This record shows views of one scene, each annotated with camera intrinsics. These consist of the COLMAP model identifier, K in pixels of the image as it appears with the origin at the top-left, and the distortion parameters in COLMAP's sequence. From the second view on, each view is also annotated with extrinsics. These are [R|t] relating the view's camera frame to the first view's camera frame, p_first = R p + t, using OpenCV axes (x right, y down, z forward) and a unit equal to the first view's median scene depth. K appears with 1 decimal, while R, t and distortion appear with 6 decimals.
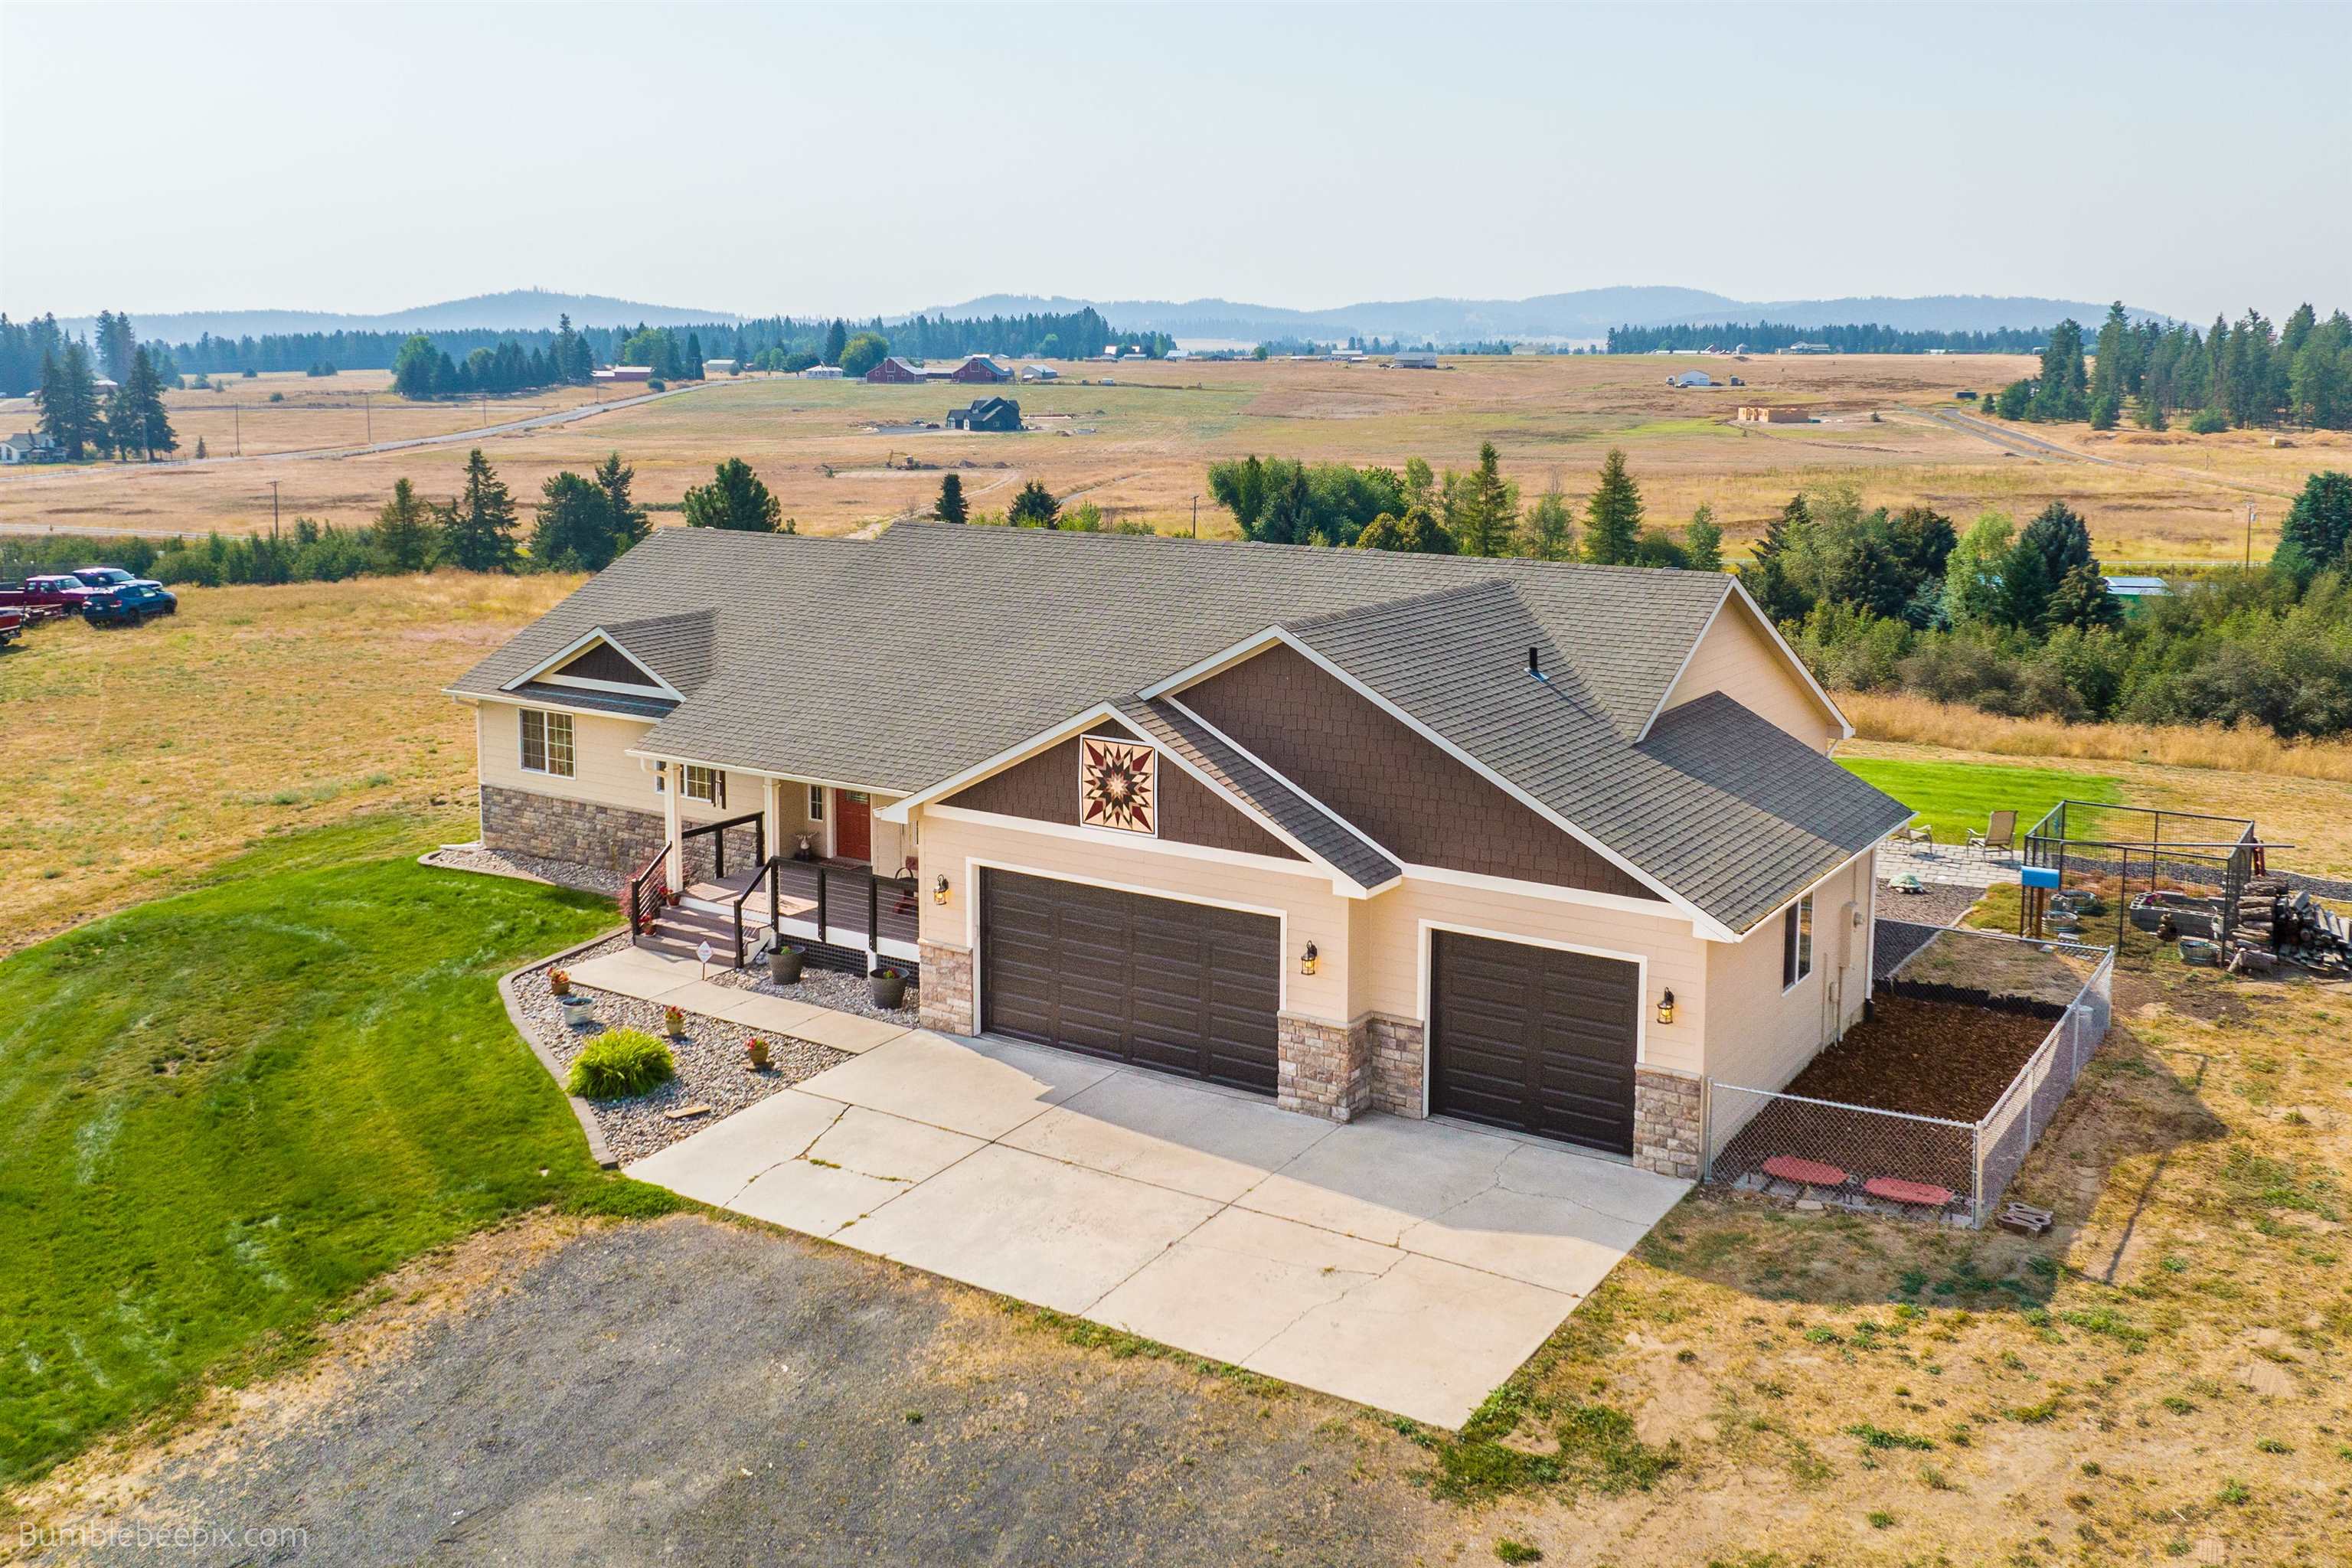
lens RADIAL K [[2103.1, 0, 1225.7], [0, 2103.1, 540.7], [0, 0, 1]] dist [-0.022438, -0.015103]
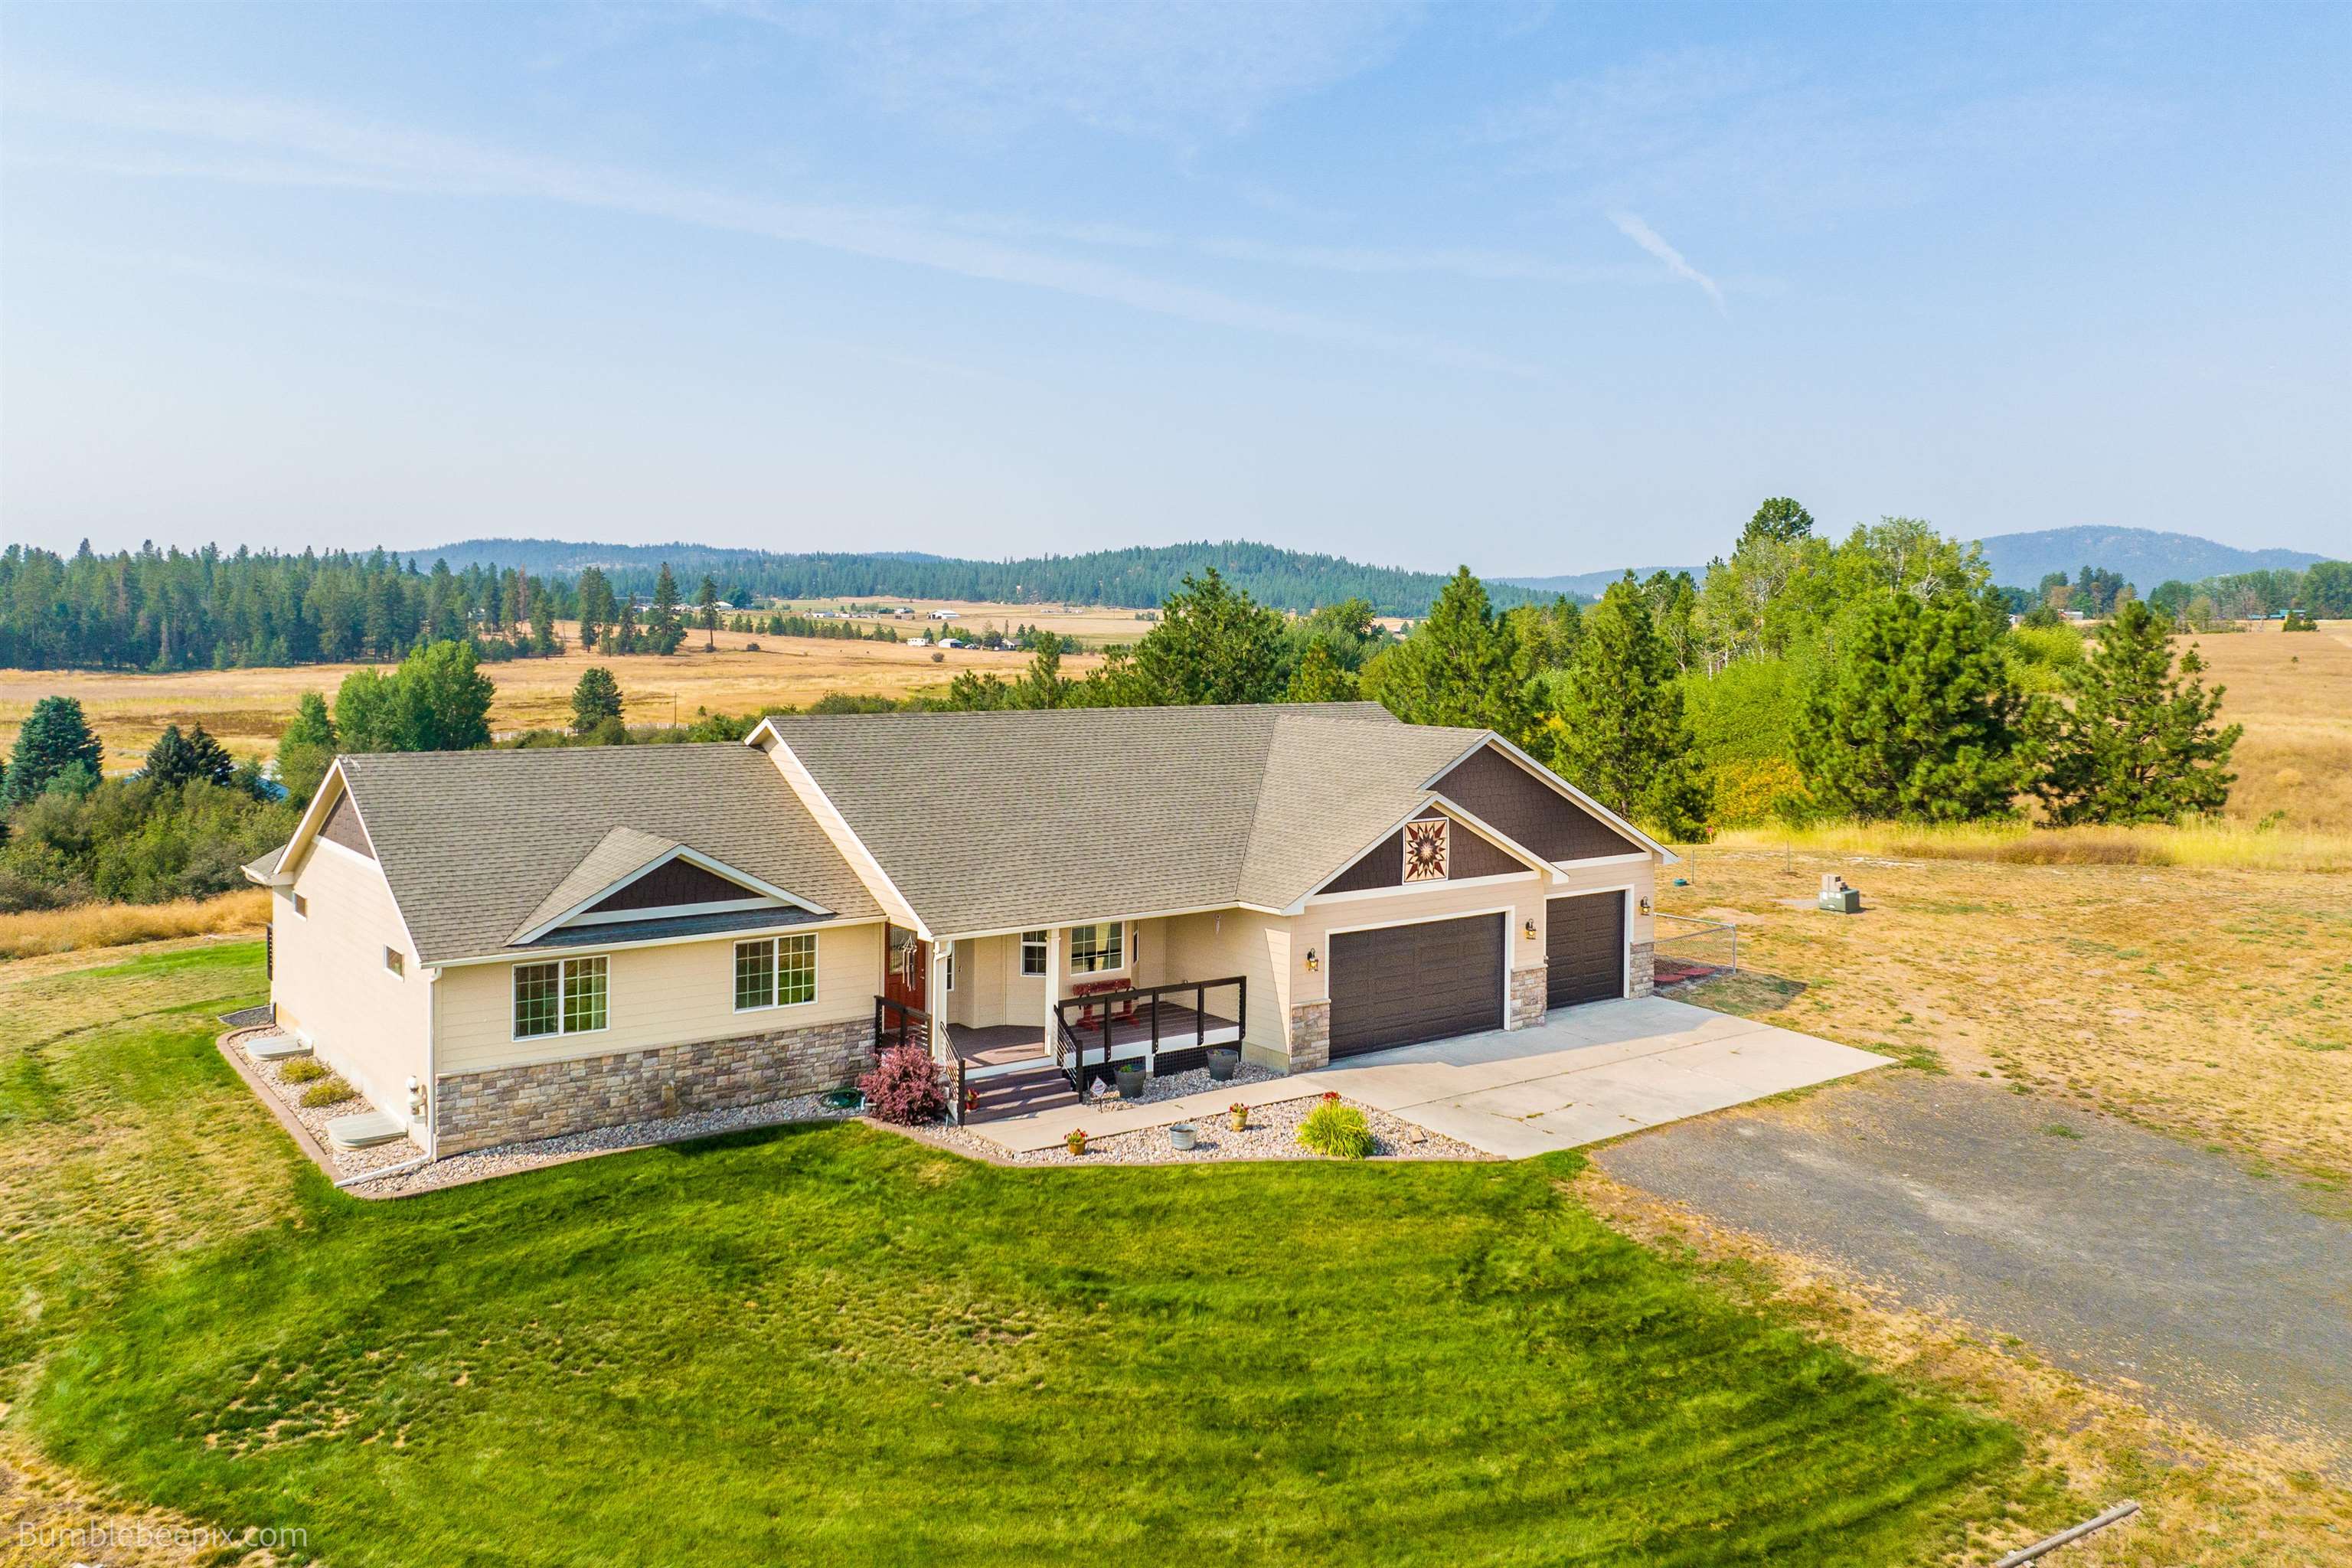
lens RADIAL K [[1842.2, 0, 1230.1], [0, 1842.2, 625.0], [0, 0, 1]] dist [-0.030239, -0.005033]
pose [[0.330676, -0.006048, 0.943725, -1.153811], [0.076602, 0.996852, -0.020453, -0.022943], [-0.940630, 0.079054, 0.330098, 0.601094]]
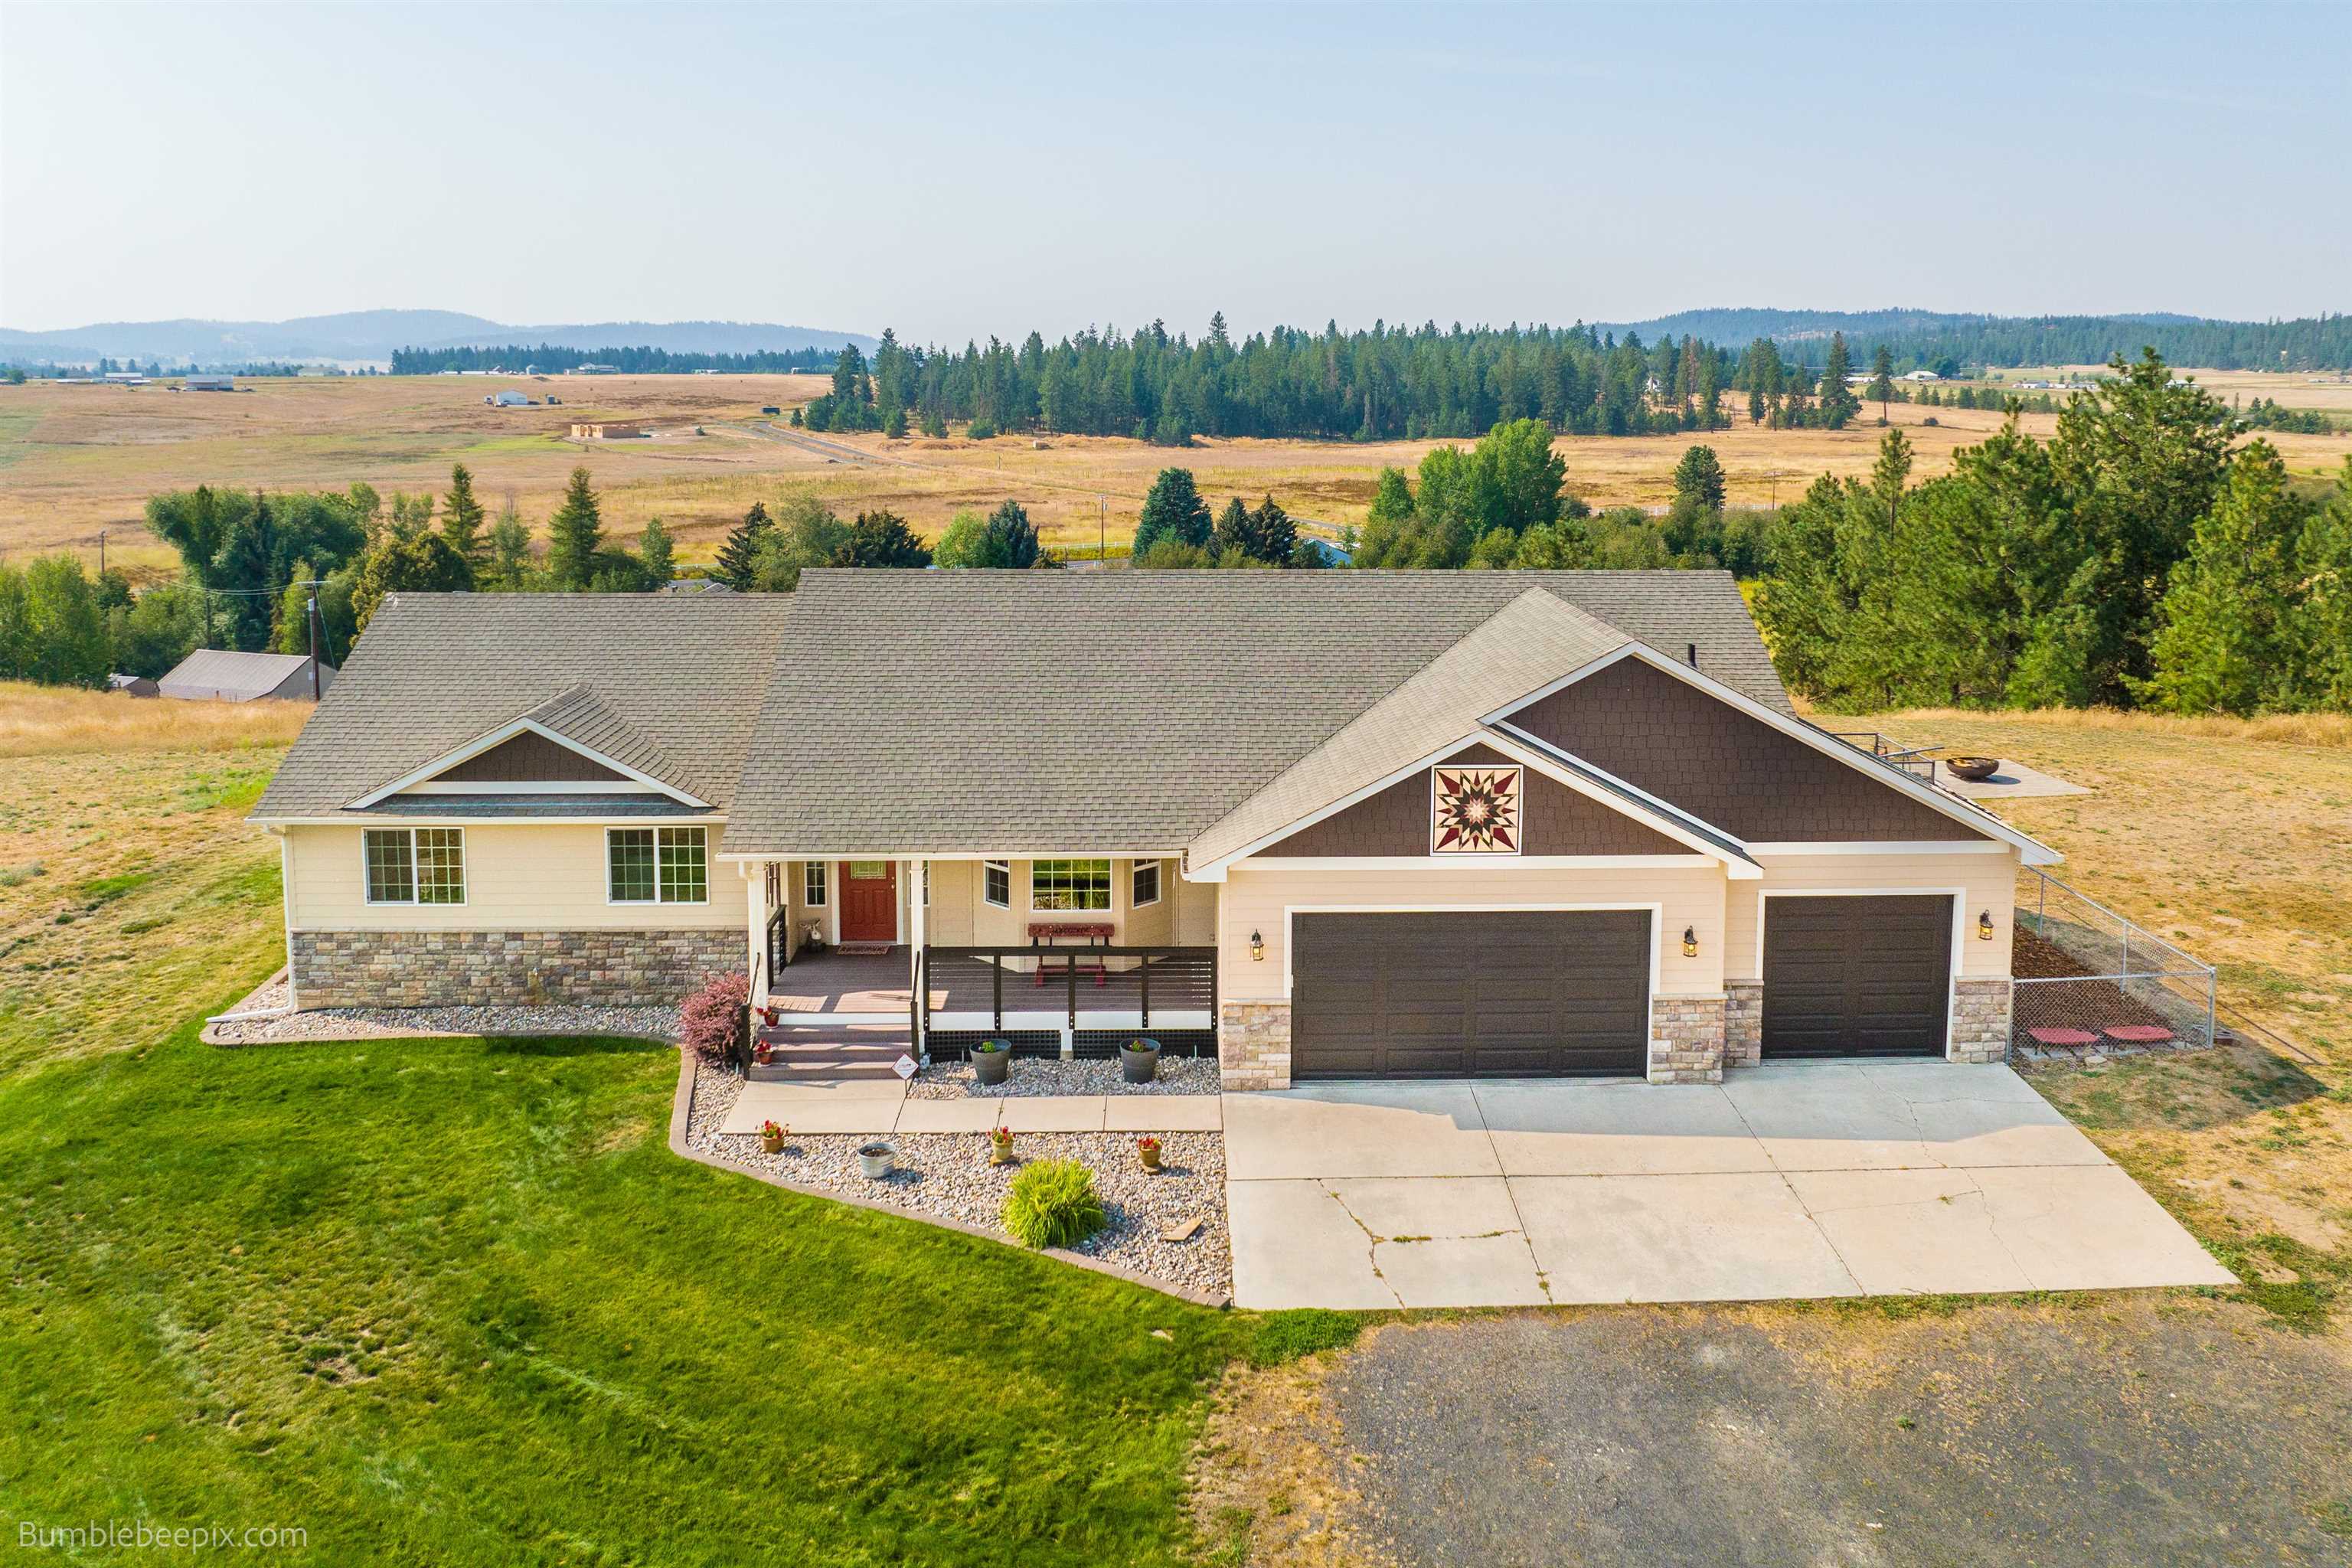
lens RADIAL K [[1900.1, 0, 1246.5], [0, 1900.1, 567.7], [0, 0, 1]] dist [-0.033847, -0.010364]
pose [[0.819626, -0.058771, 0.569877, -0.578817], [0.051160, 0.998259, 0.029368, -0.030073], [-0.570611, 0.005084, 0.821205, 0.265281]]
